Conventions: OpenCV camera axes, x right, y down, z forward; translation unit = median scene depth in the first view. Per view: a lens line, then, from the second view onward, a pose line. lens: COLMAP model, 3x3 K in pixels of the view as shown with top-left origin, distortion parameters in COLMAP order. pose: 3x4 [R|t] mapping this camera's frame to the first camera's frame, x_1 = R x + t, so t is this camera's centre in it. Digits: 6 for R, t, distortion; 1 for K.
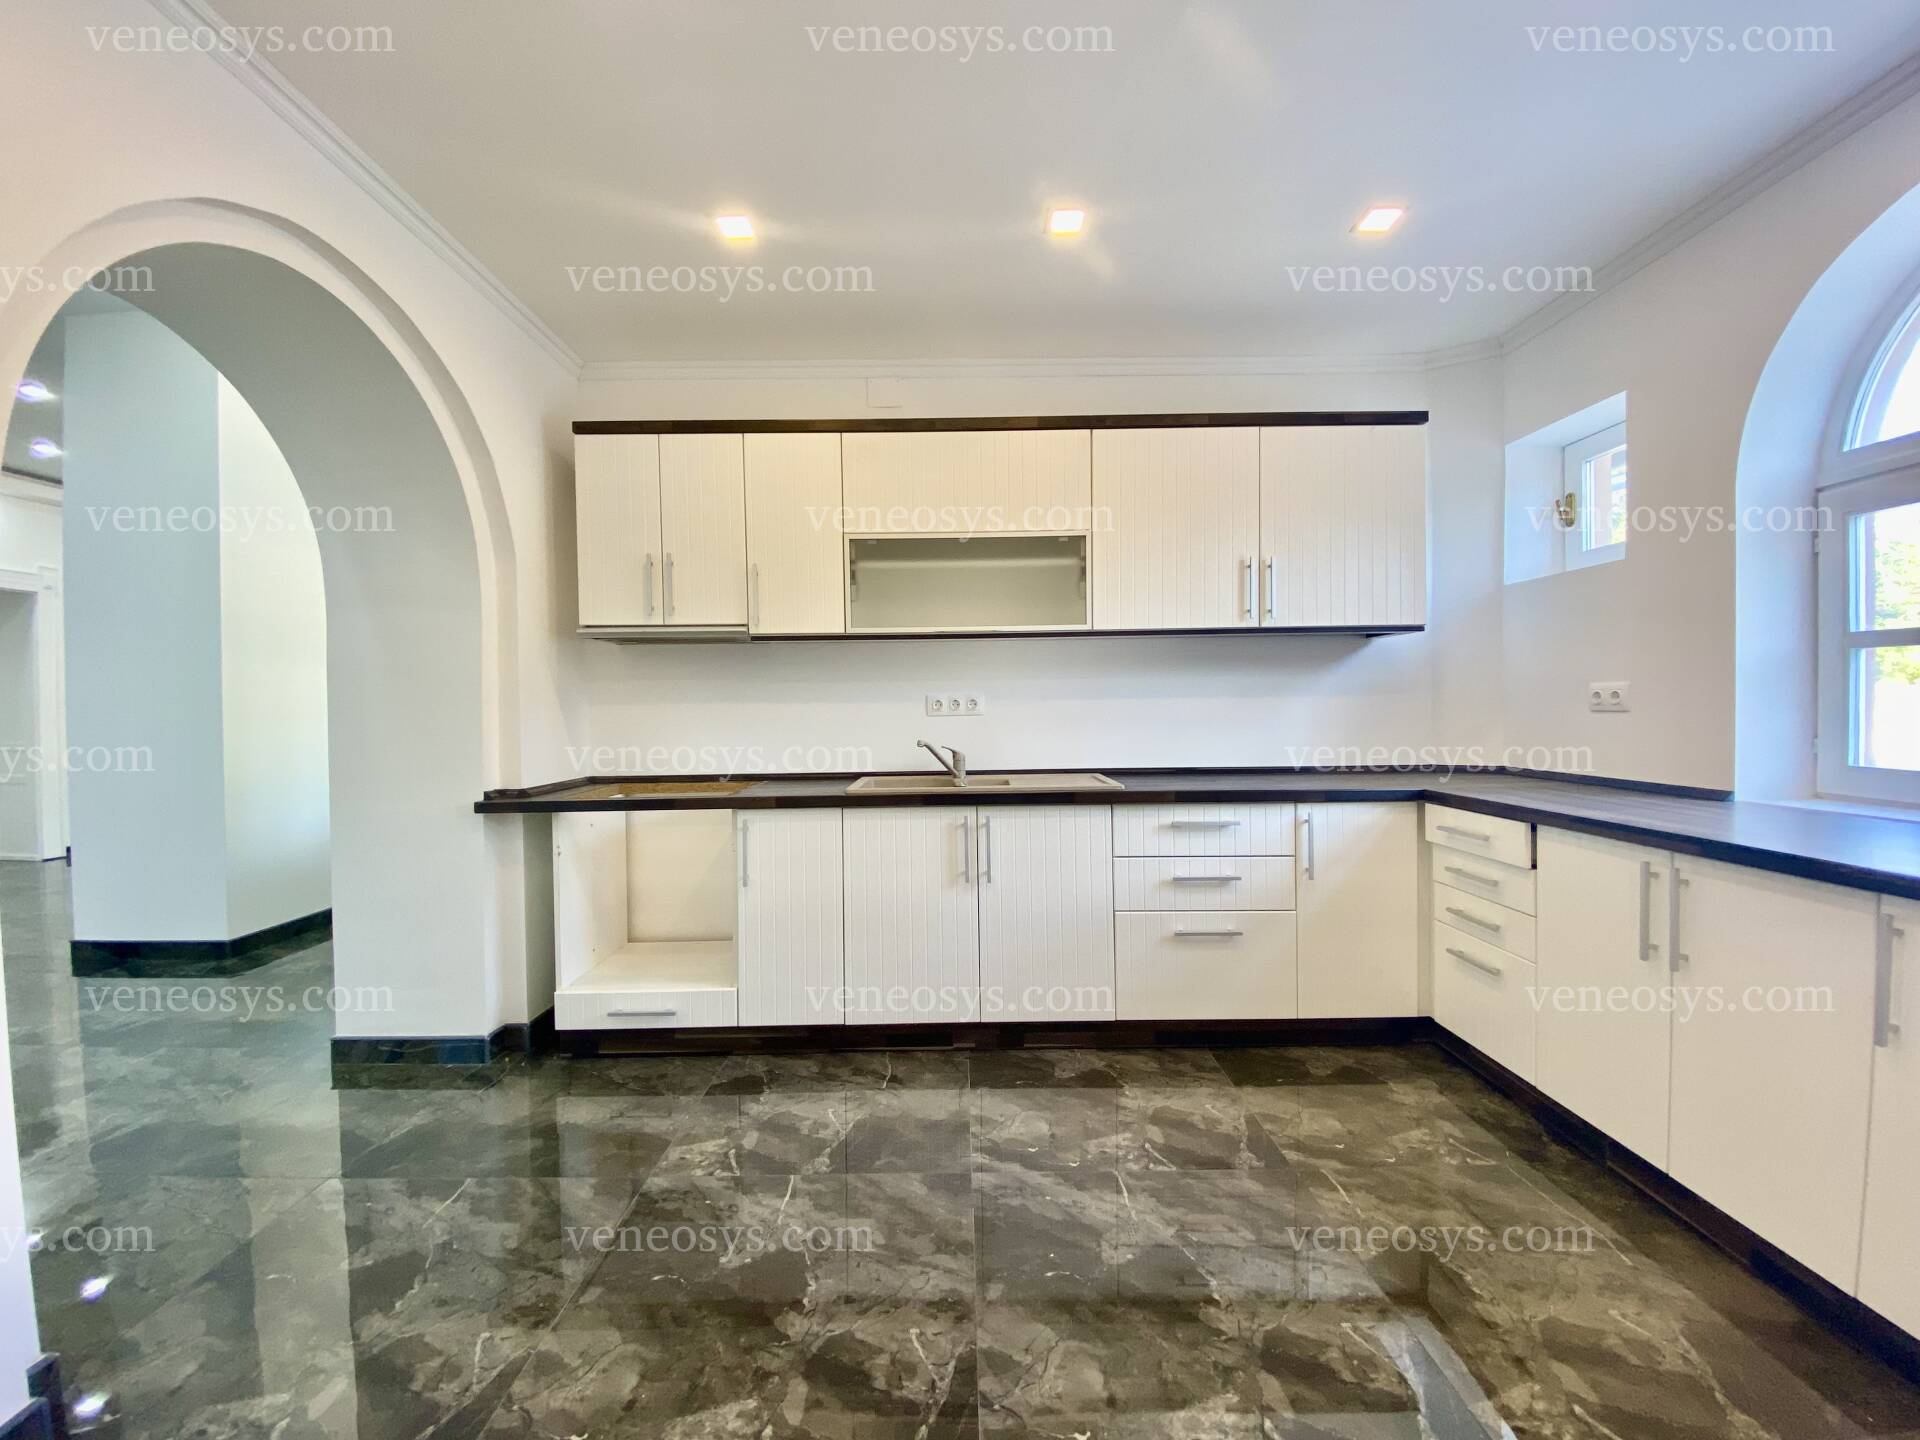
lens RADIAL K [[774.2, 0, 954.8], [0, 774.2, 713.4], [0, 0, 1]] dist [0.004212, -0.007114]
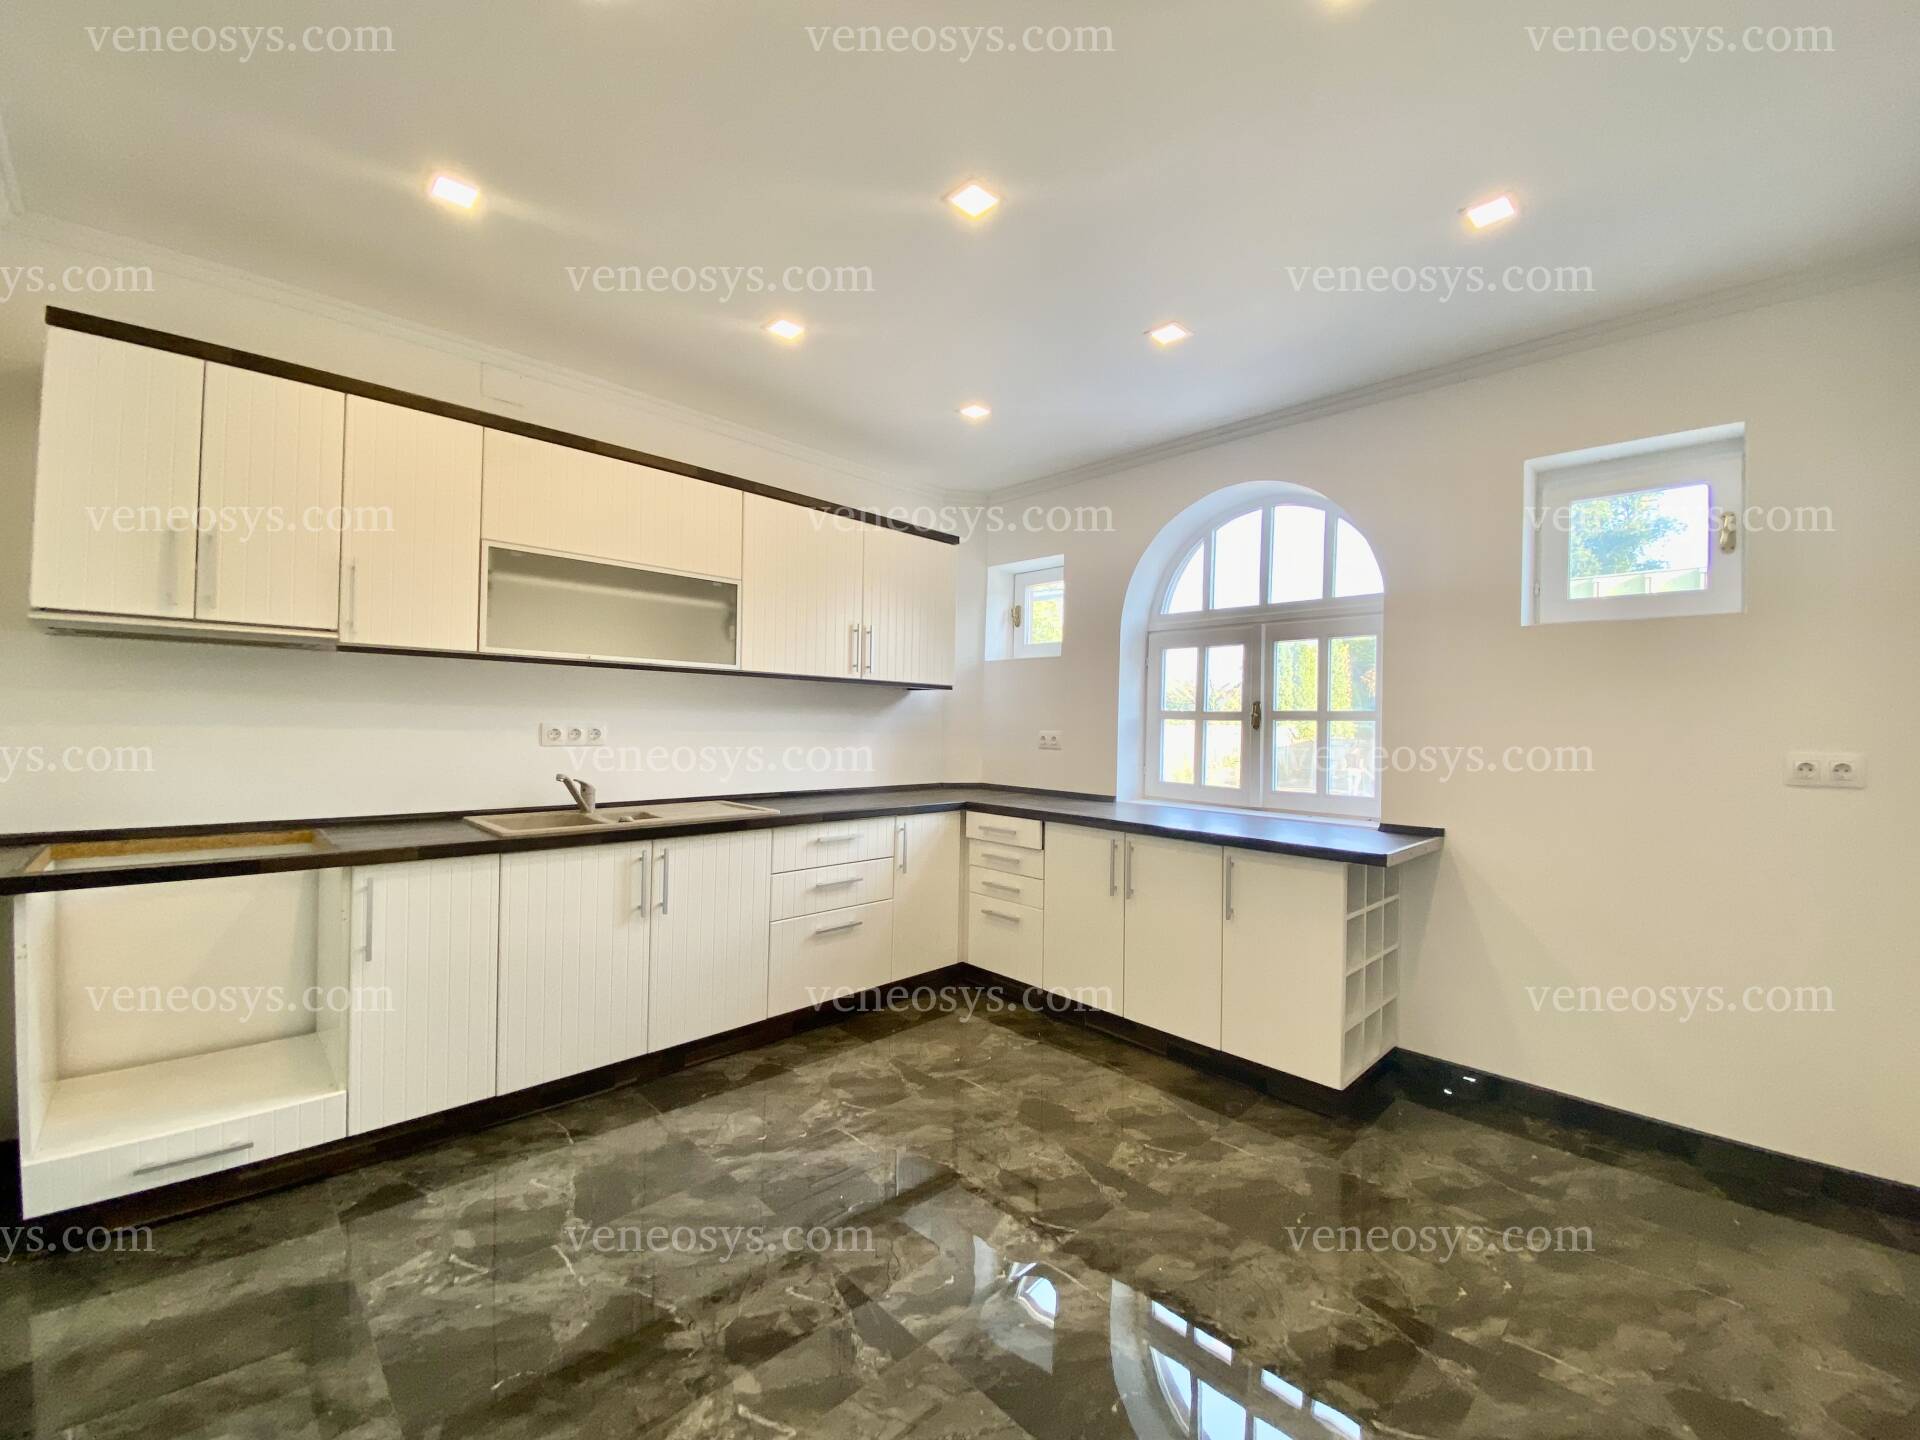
lens RADIAL K [[774.2, 0, 946.1], [0, 774.2, 702.2], [0, 0, 1]] dist [0.004212, -0.007114]
pose [[0.723540, 0.050968, 0.688398, -0.405385], [-0.013920, 0.998145, -0.059270, -0.000666], [-0.690142, 0.033302, 0.722907, -0.007726]]
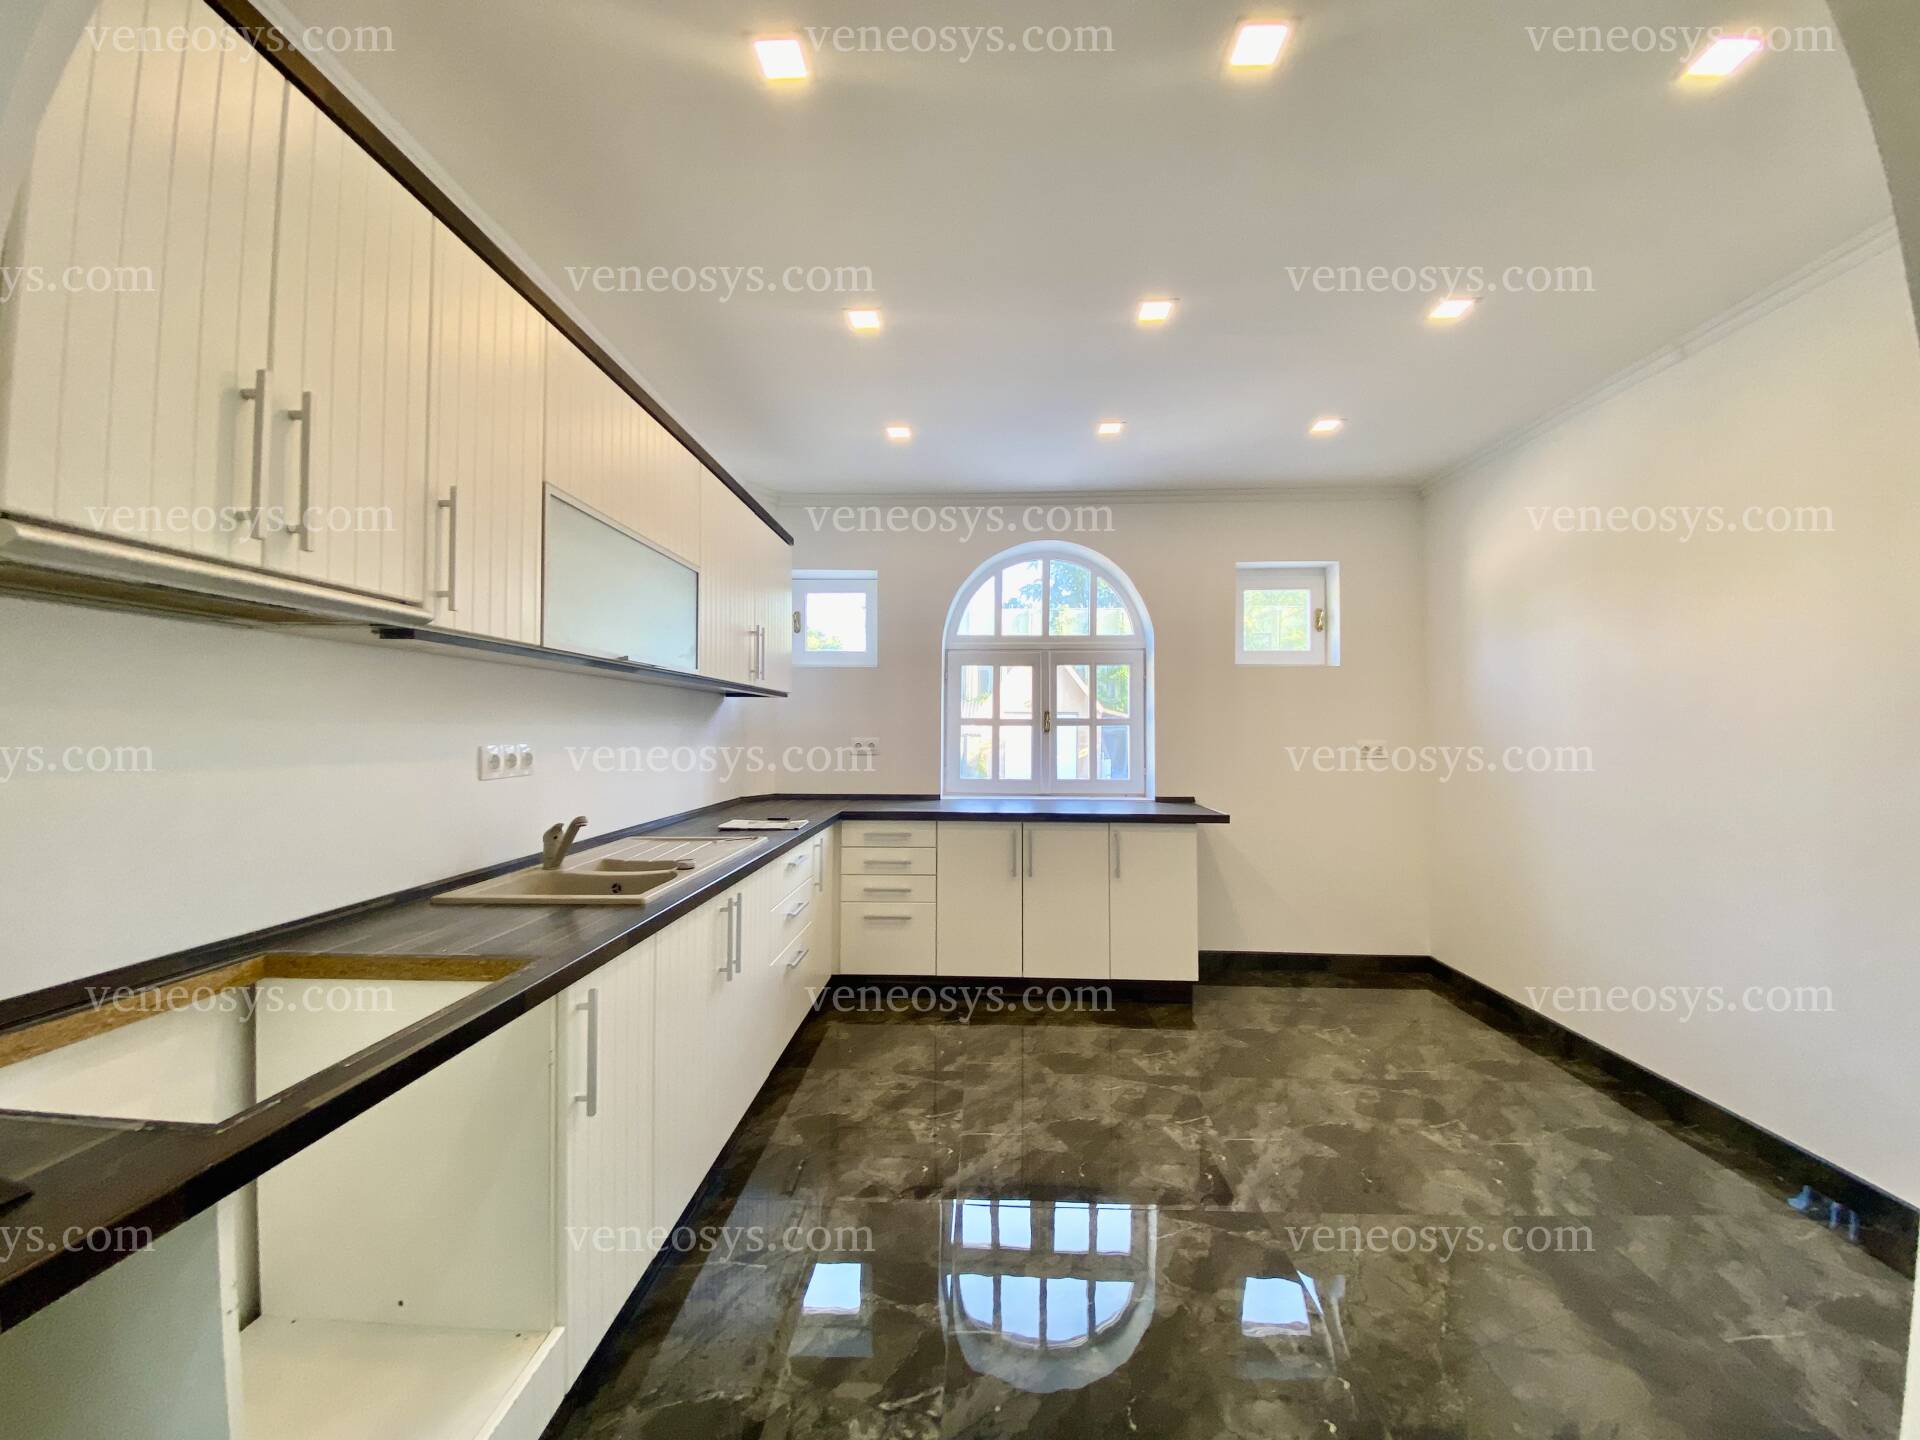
lens RADIAL K [[774.2, 0, 965.7], [0, 774.2, 702.0], [0, 0, 1]] dist [0.004212, -0.007114]
pose [[0.043448, 0.050957, 0.997755, -0.805804], [0.015994, 0.998535, -0.051693, -0.025329], [-0.998928, 0.018204, 0.042569, 0.704218]]
